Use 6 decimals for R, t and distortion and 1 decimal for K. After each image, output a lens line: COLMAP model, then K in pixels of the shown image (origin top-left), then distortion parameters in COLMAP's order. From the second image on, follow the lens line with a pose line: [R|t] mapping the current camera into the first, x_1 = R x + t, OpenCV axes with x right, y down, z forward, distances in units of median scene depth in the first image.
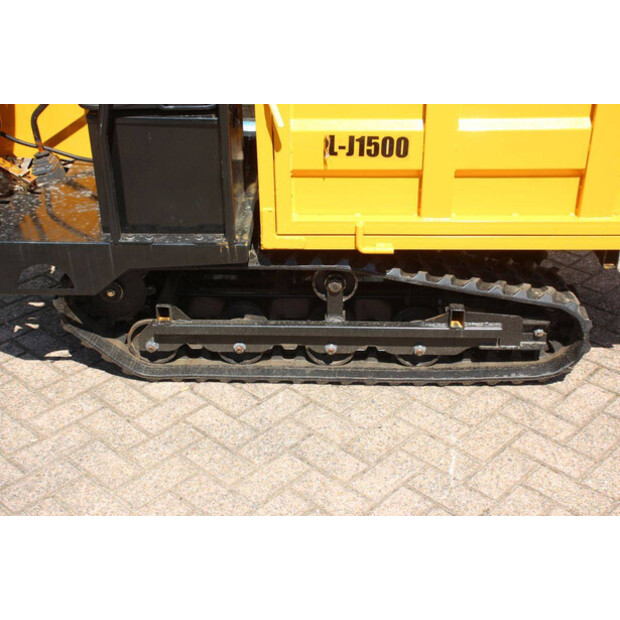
lens RADIAL K [[943.7, 0, 310.0], [0, 943.7, 310.0], [0, 0, 1]] dist [0.066654, 0.111221]
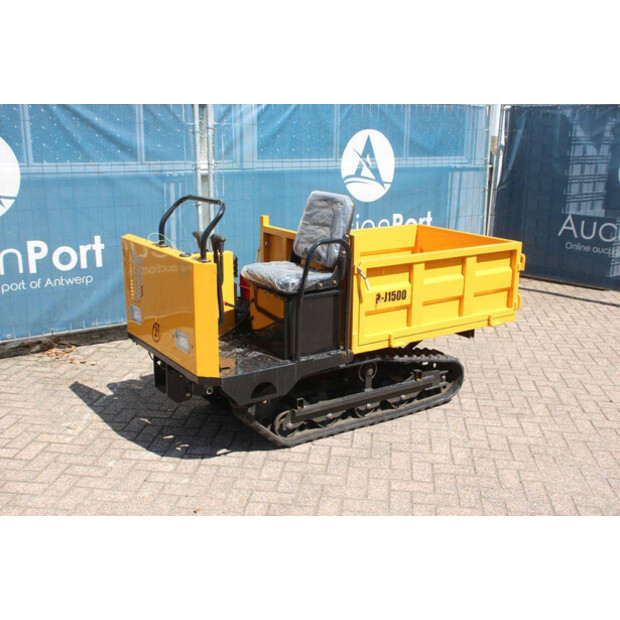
lens RADIAL K [[730.7, 0, 310.0], [0, 730.7, 310.0], [0, 0, 1]] dist [0.003935, 0.032013]
pose [[0.806332, -0.128486, 0.577339, -0.945263], [0.273314, 0.946593, -0.171057, 0.080820], [-0.524527, 0.295723, 0.798385, -0.197870]]
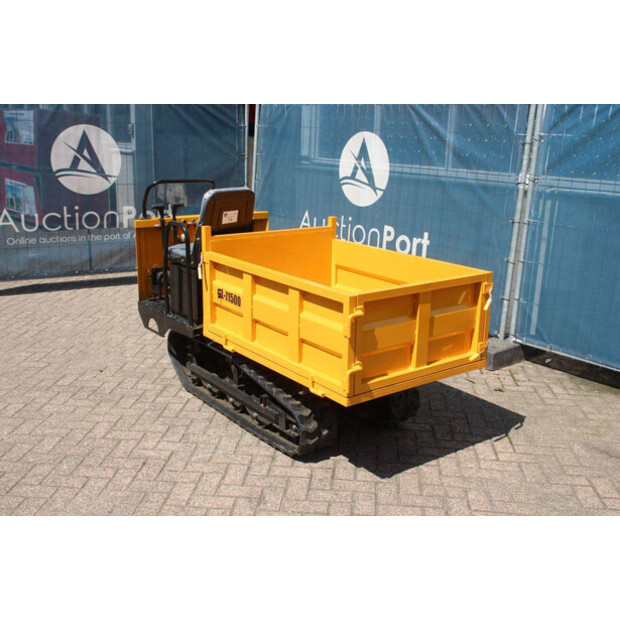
lens RADIAL K [[695.5, 0, 310.0], [0, 695.5, 310.0], [0, 0, 1]] dist [-0.048383, -0.000016]
pose [[0.627130, 0.217149, -0.748033, 1.212534], [-0.405181, 0.911139, -0.075195, -0.091718], [0.665234, 0.350246, 0.659388, 0.087056]]
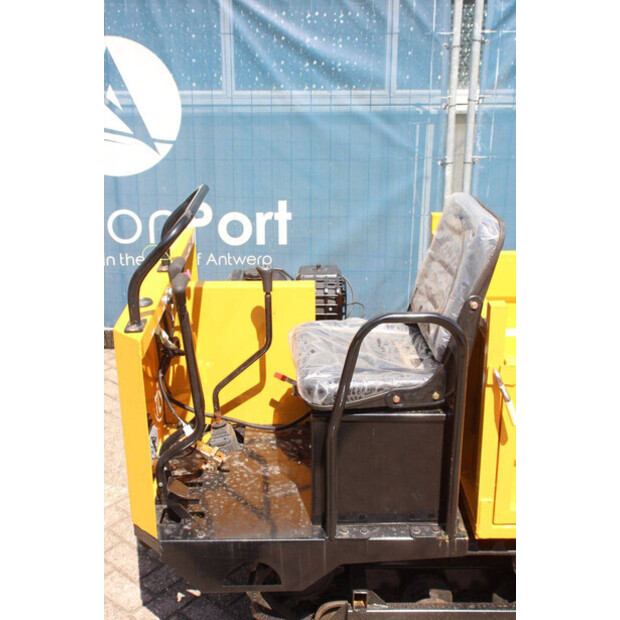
lens RADIAL K [[816.1, 0, 310.0], [0, 816.1, 310.0], [0, 0, 1]] dist [0.031340, 0.049534]
pose [[0.999147, -0.010782, 0.039860, -0.238097], [0.017109, 0.986650, -0.161955, -0.153480], [-0.037581, 0.162499, 0.985993, 0.135235]]
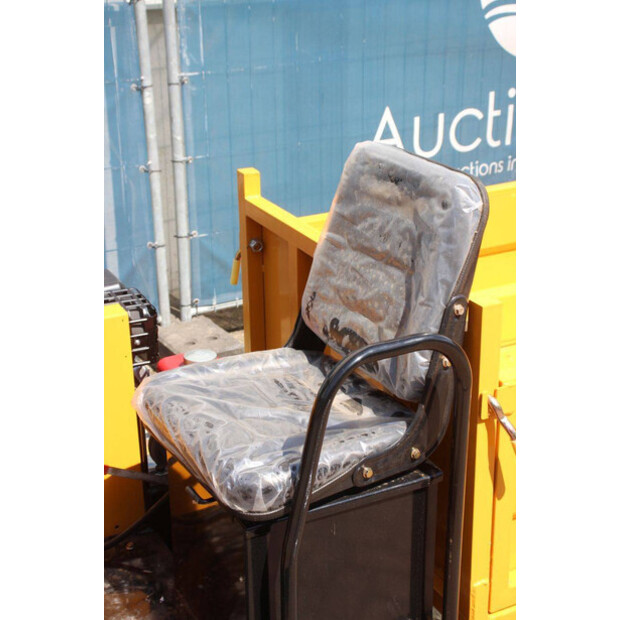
lens RADIAL K [[1083.0, 0, 310.0], [0, 1083.0, 310.0], [0, 0, 1]] dist [0.223033, 0.106020]
pose [[0.870184, -0.185778, 0.456363, -0.433778], [0.241650, 0.968069, -0.066689, -0.249493], [-0.429402, 0.168312, 0.887291, 0.305433]]
